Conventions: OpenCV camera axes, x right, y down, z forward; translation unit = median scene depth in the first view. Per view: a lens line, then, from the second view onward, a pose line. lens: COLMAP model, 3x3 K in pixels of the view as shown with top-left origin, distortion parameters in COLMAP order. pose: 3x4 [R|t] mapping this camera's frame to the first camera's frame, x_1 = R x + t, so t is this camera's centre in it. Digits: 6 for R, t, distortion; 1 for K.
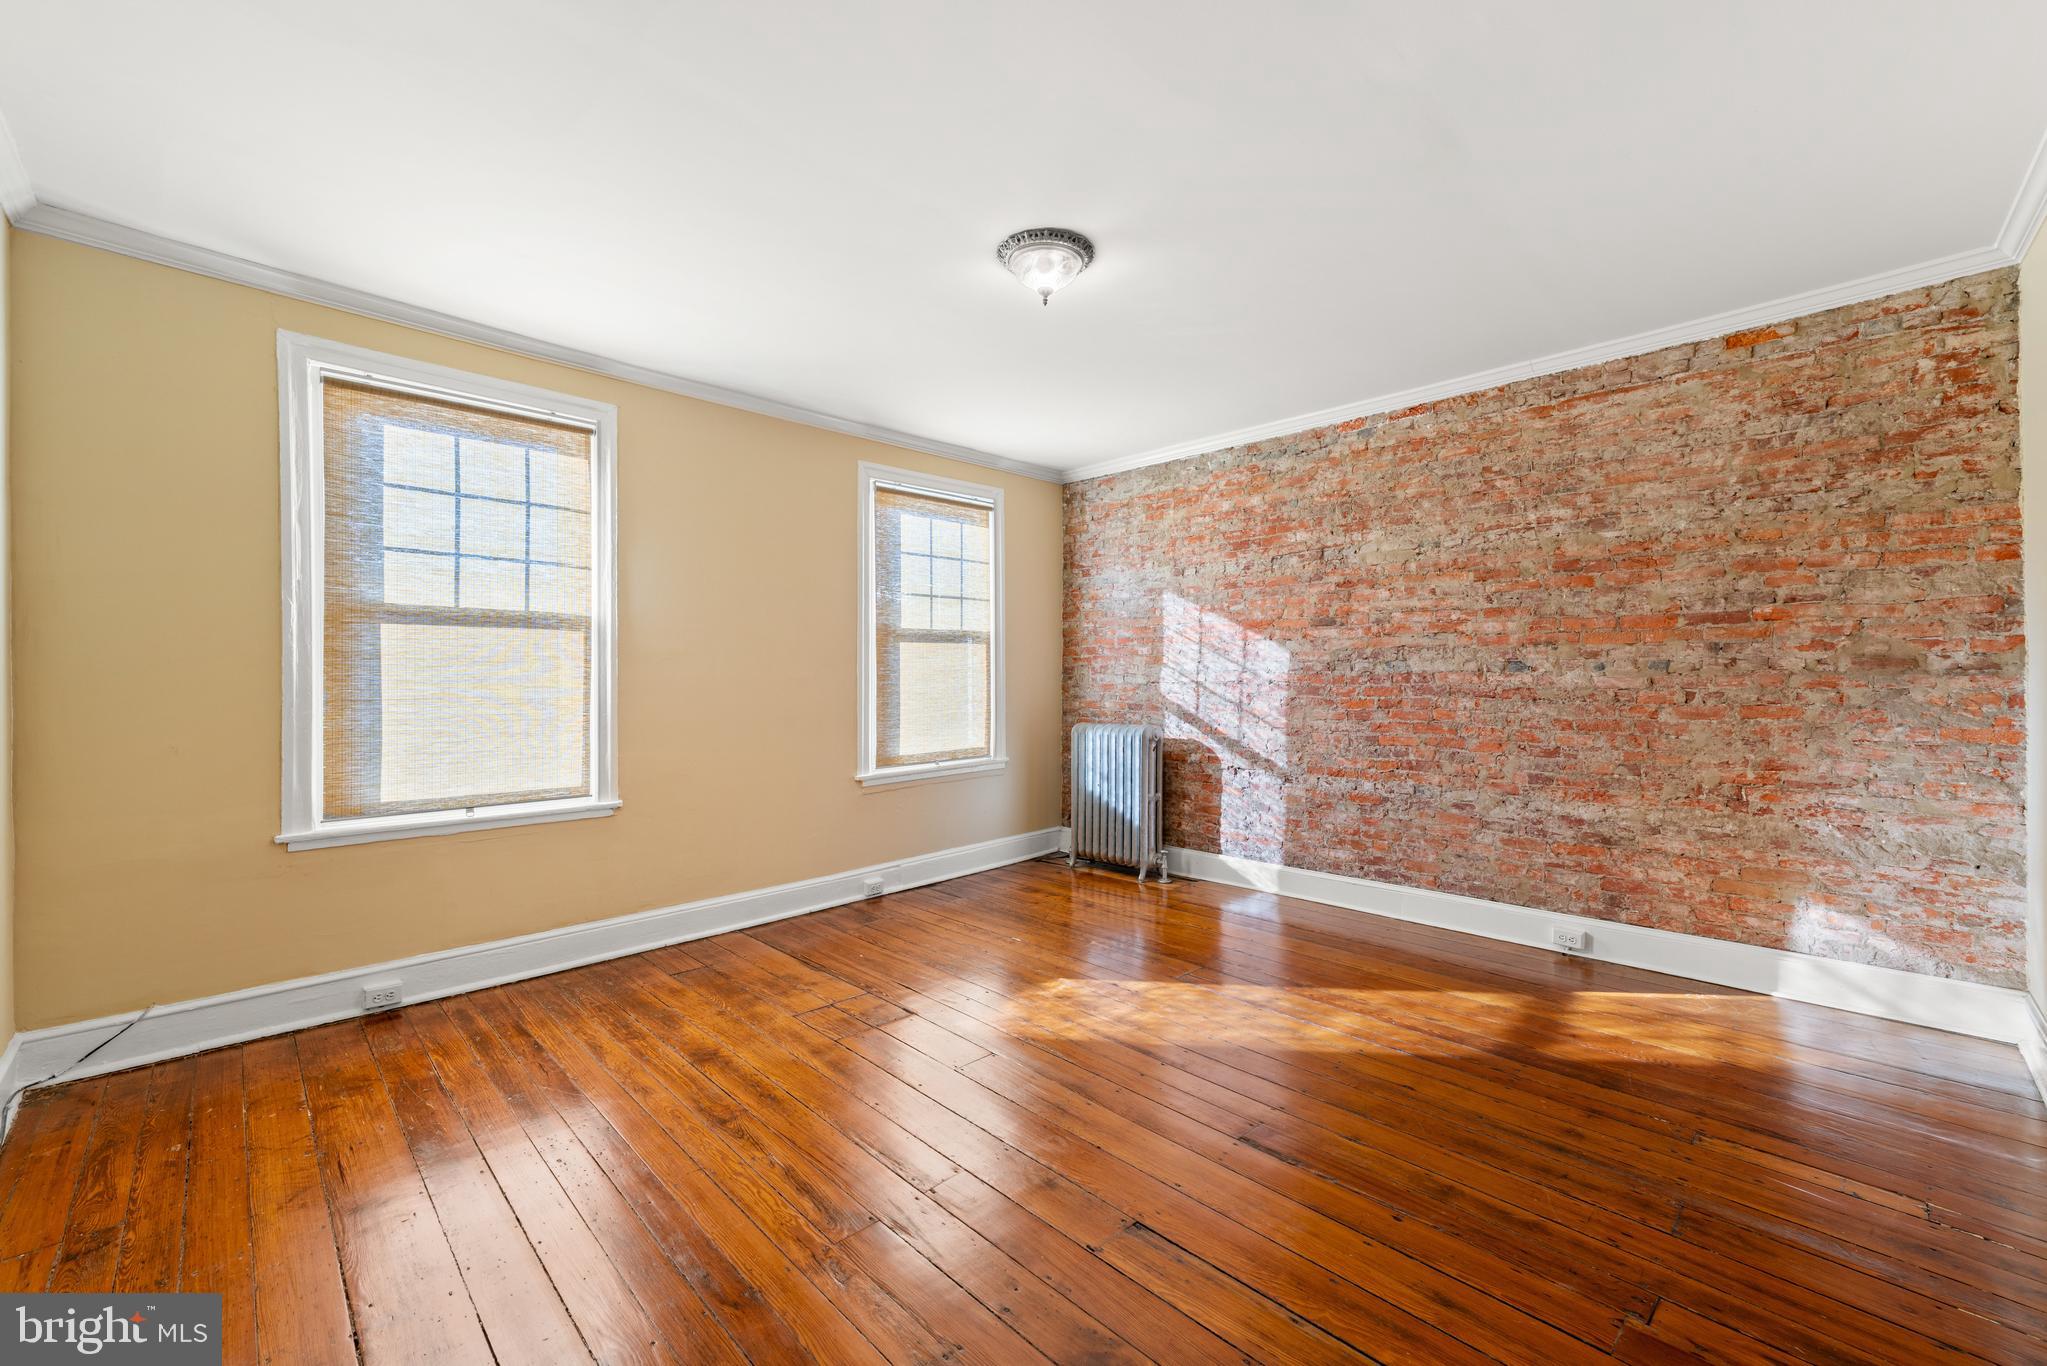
lens RADIAL K [[834.4, 0, 1030.9], [0, 834.4, 678.9], [0, 0, 1]] dist [-0.004259, 0.000892]
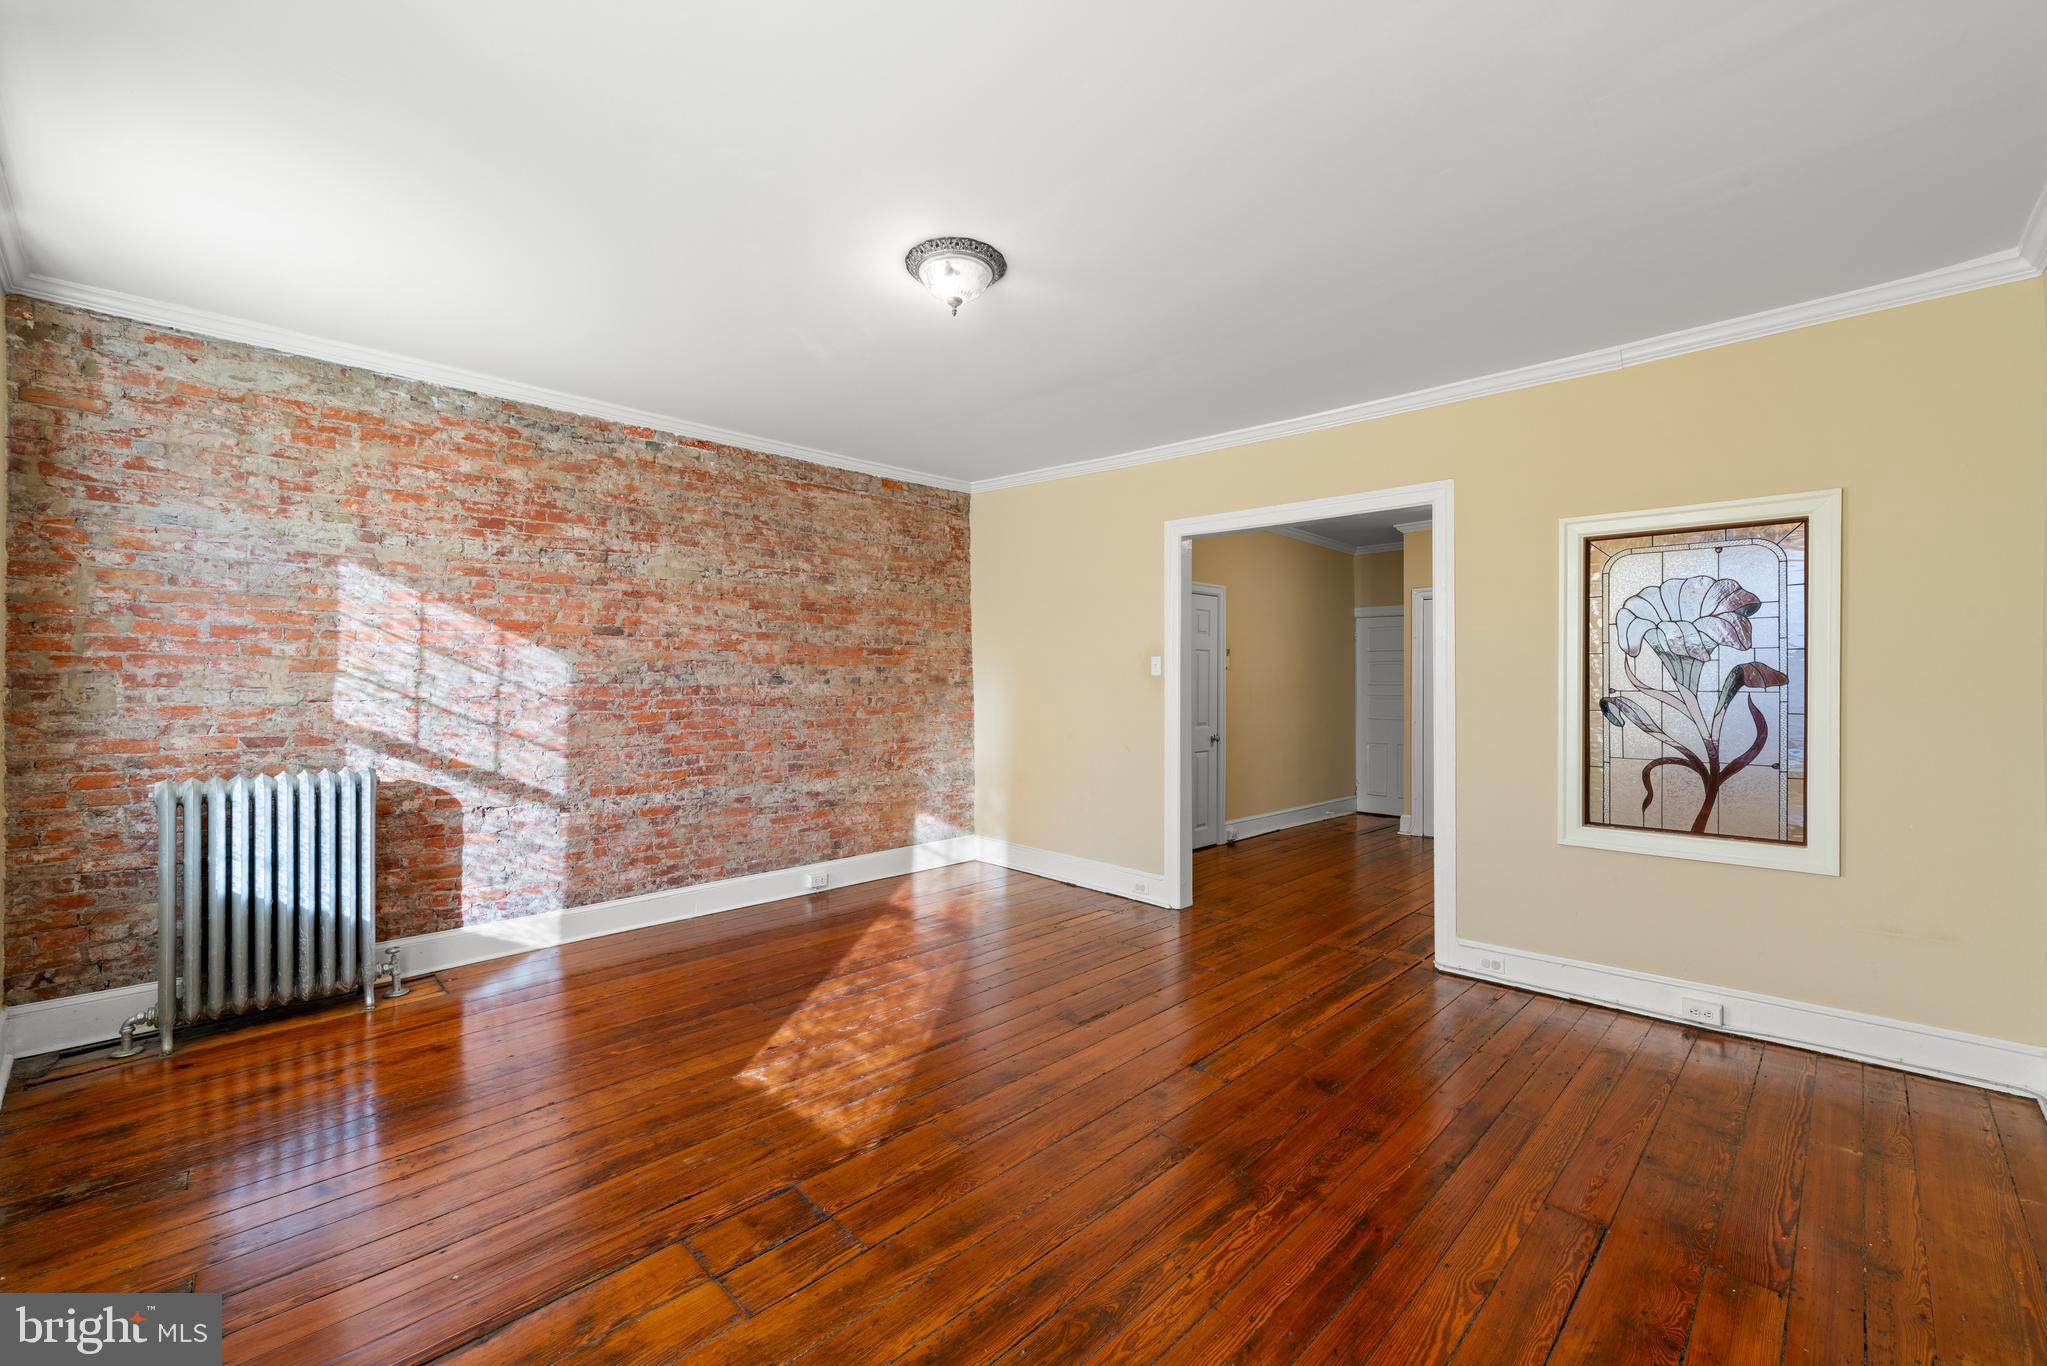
lens RADIAL K [[834.4, 0, 981.7], [0, 834.4, 677.3], [0, 0, 1]] dist [-0.004259, 0.000892]
pose [[0.008185, 0.004714, 0.999955, -0.611229], [0.002545, 0.999986, -0.004735, -0.011638], [-0.999963, 0.002583, 0.008173, 0.614429]]
